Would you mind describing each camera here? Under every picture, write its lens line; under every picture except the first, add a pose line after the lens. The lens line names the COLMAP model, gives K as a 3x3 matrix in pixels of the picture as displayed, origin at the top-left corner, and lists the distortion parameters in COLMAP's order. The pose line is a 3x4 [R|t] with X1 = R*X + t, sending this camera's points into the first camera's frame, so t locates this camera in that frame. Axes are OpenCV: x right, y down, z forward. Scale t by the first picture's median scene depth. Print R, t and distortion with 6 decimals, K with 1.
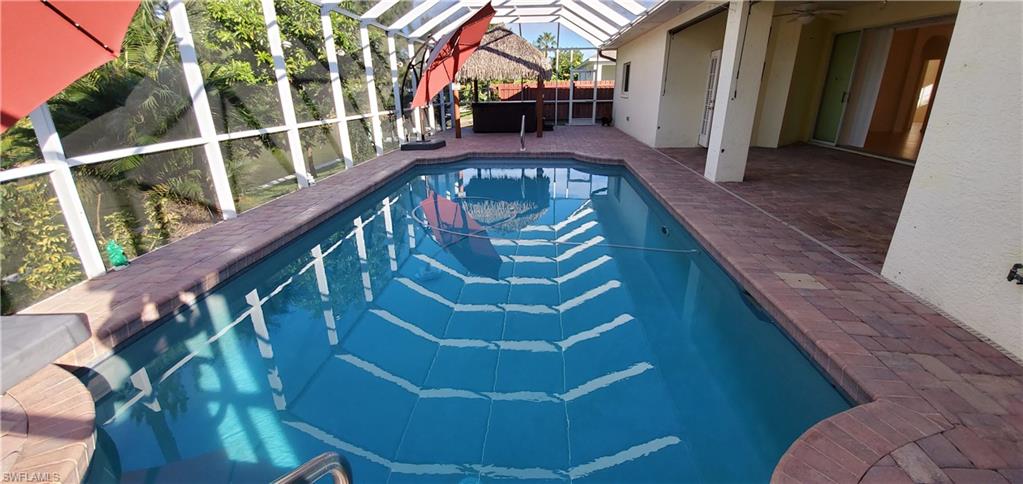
lens RADIAL K [[402.8, 0, 515.2], [0, 402.8, 234.3], [0, 0, 1]] dist [-0.018889, -0.006287]
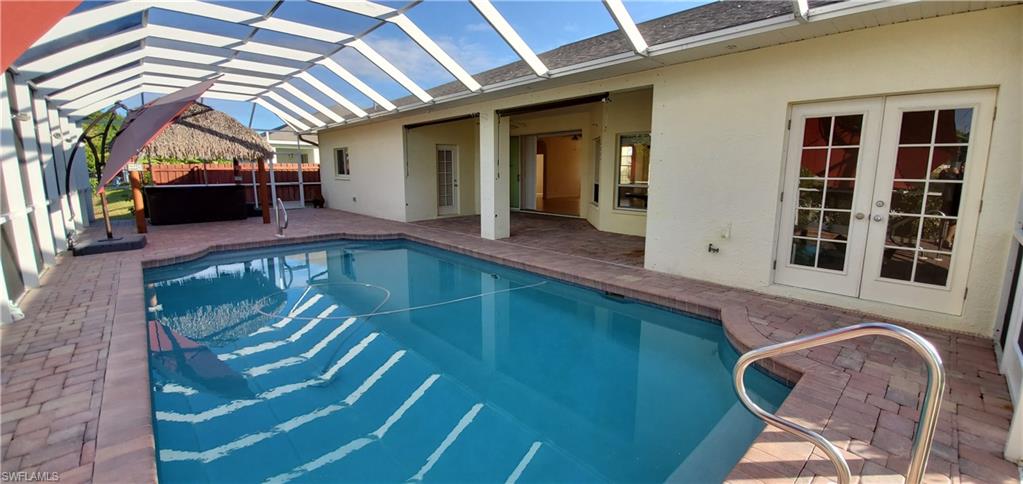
lens RADIAL K [[402.8, 0, 515.2], [0, 402.8, 234.3], [0, 0, 1]] dist [-0.018889, -0.006287]
pose [[0.677223, -0.097321, 0.729313, -0.222043], [0.238144, 0.966852, -0.092116, -0.006467], [-0.696173, 0.236065, 0.677950, 0.031004]]
